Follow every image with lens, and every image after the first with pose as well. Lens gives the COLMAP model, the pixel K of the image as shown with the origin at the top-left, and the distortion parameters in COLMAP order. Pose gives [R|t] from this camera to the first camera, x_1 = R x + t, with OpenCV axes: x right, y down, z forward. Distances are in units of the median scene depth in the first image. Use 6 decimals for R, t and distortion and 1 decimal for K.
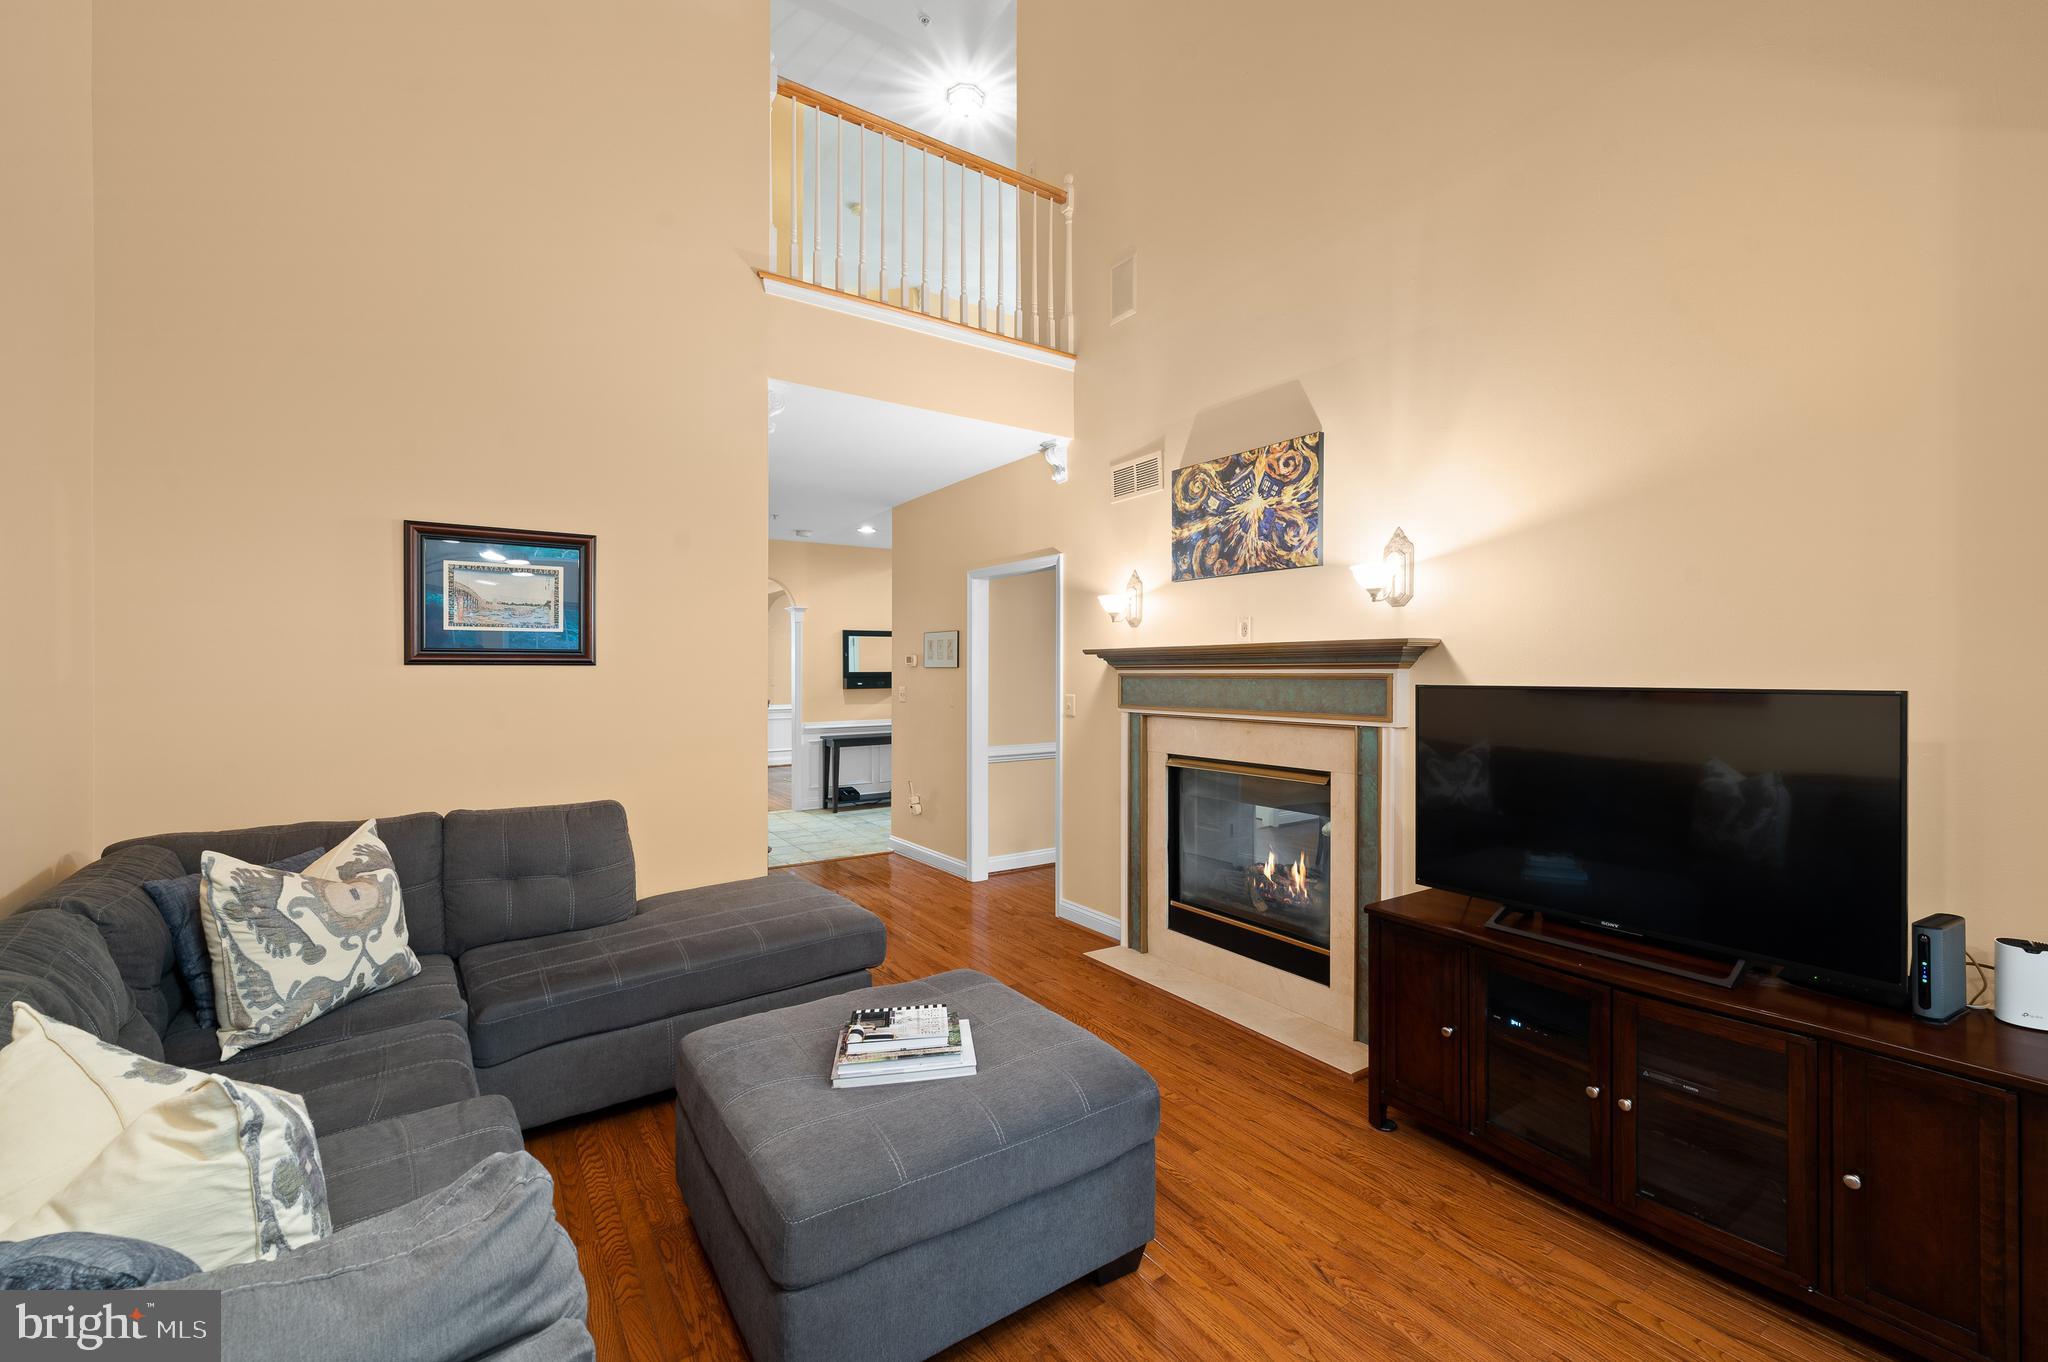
lens RADIAL K [[827.2, 0, 1031.0], [0, 827.2, 673.3], [0, 0, 1]] dist [-0.000014, -0.000362]
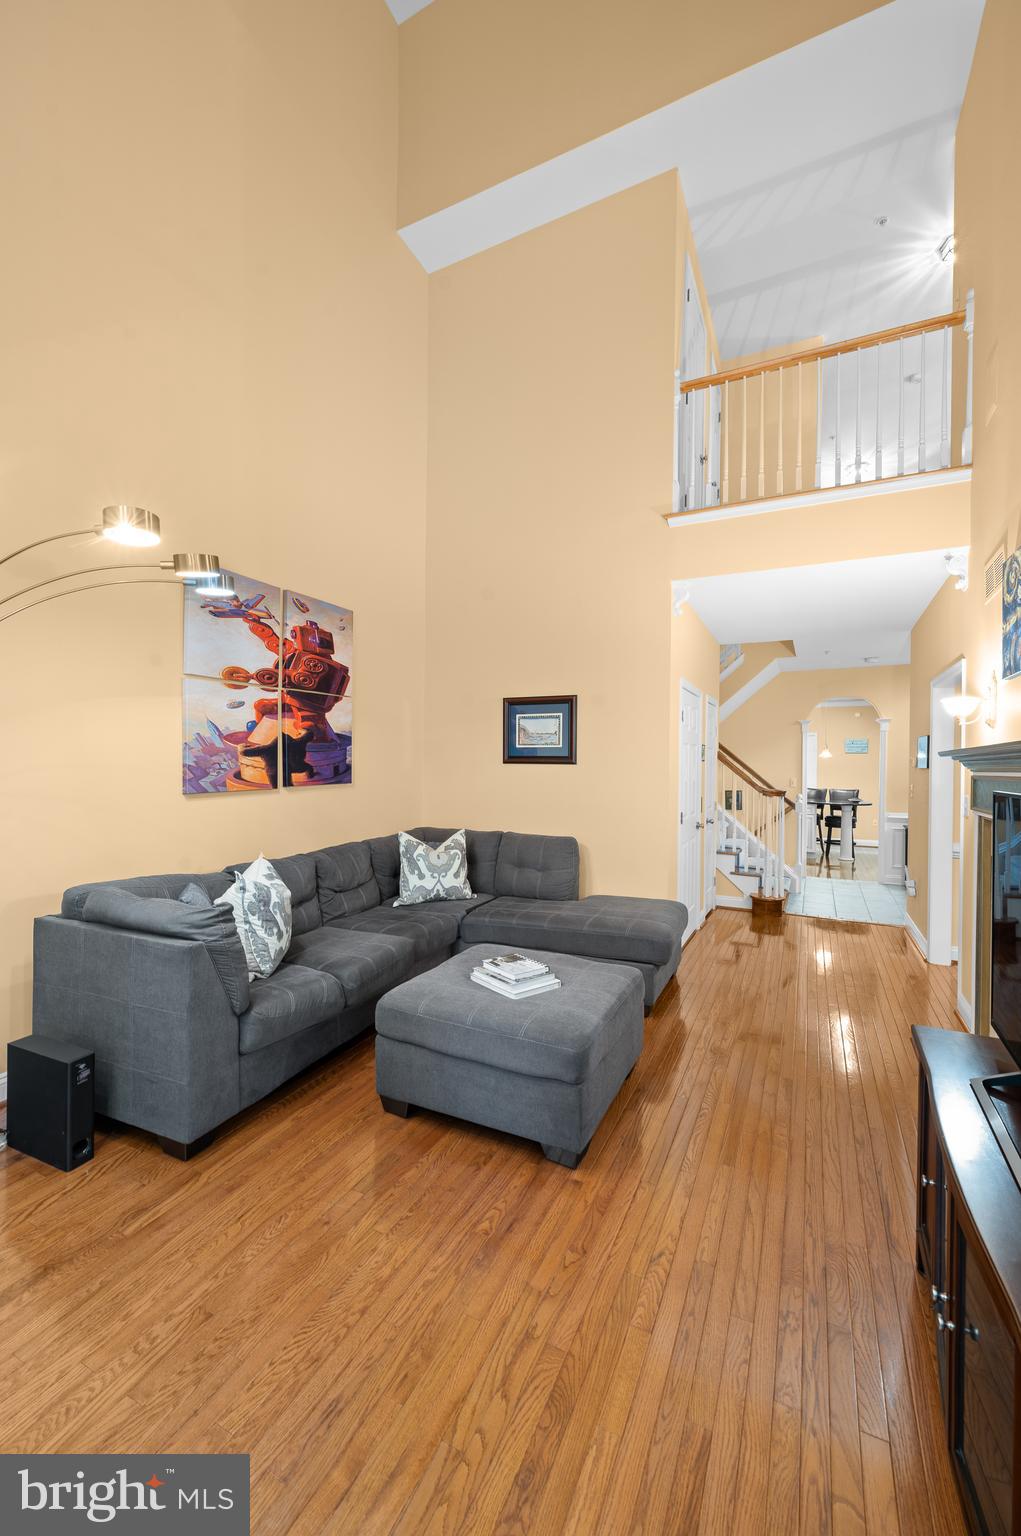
lens RADIAL K [[620.4, 0, 540.1], [0, 620.4, 765.2], [0, 0, 1]] dist [-0.000014, -0.000362]
pose [[0.507256, 0.006035, -0.861774, 0.748491], [-0.013600, 0.999907, -0.001003, -0.006359], [0.861688, 0.012229, 0.507291, 0.259642]]
